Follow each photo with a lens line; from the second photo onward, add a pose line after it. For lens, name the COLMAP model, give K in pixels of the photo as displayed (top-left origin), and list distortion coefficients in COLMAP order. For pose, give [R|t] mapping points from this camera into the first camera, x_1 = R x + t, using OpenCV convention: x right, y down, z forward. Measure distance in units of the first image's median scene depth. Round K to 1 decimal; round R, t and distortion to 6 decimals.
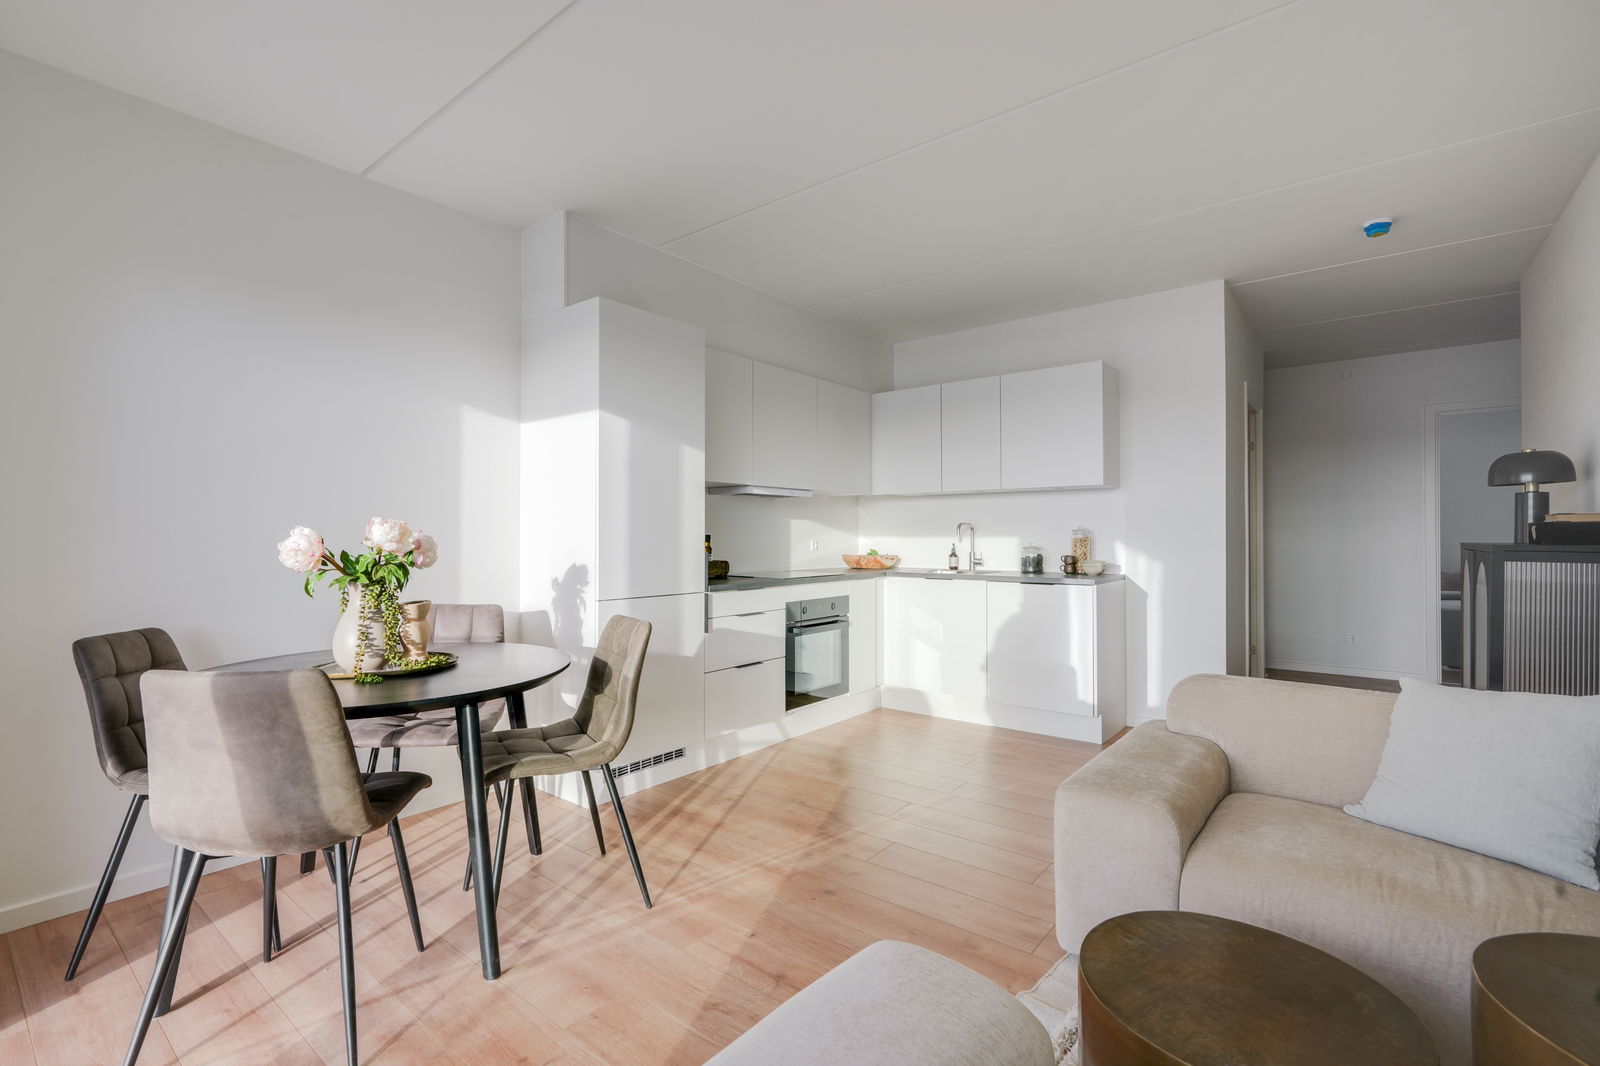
lens RADIAL K [[707.1, 0, 800.0], [0, 707.1, 533.0], [0, 0, 1]] dist [-0.024364, 0.000074]
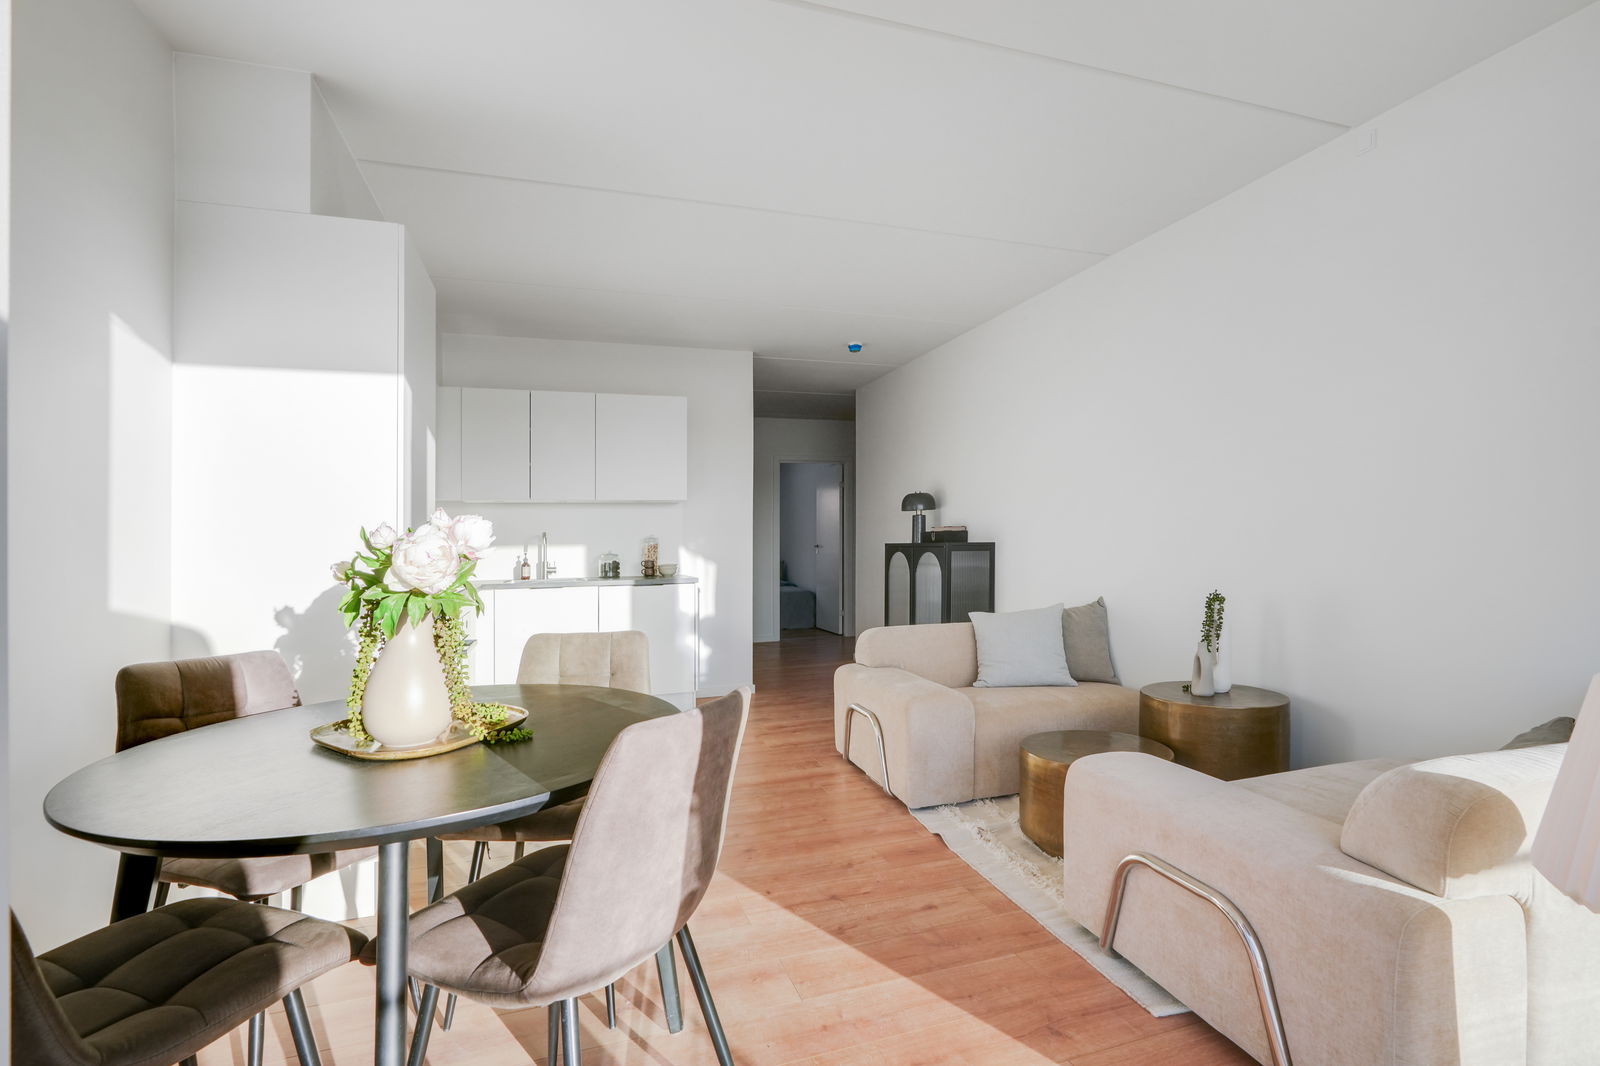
lens RADIAL K [[731.2, 0, 800.0], [0, 731.2, 533.0], [0, 0, 1]] dist [-0.049045, -0.000221]
pose [[0.534188, 0.007802, 0.845330, -0.532065], [0.013758, 0.999745, -0.017921, 0.013253], [-0.845254, 0.021203, 0.533944, 0.176330]]
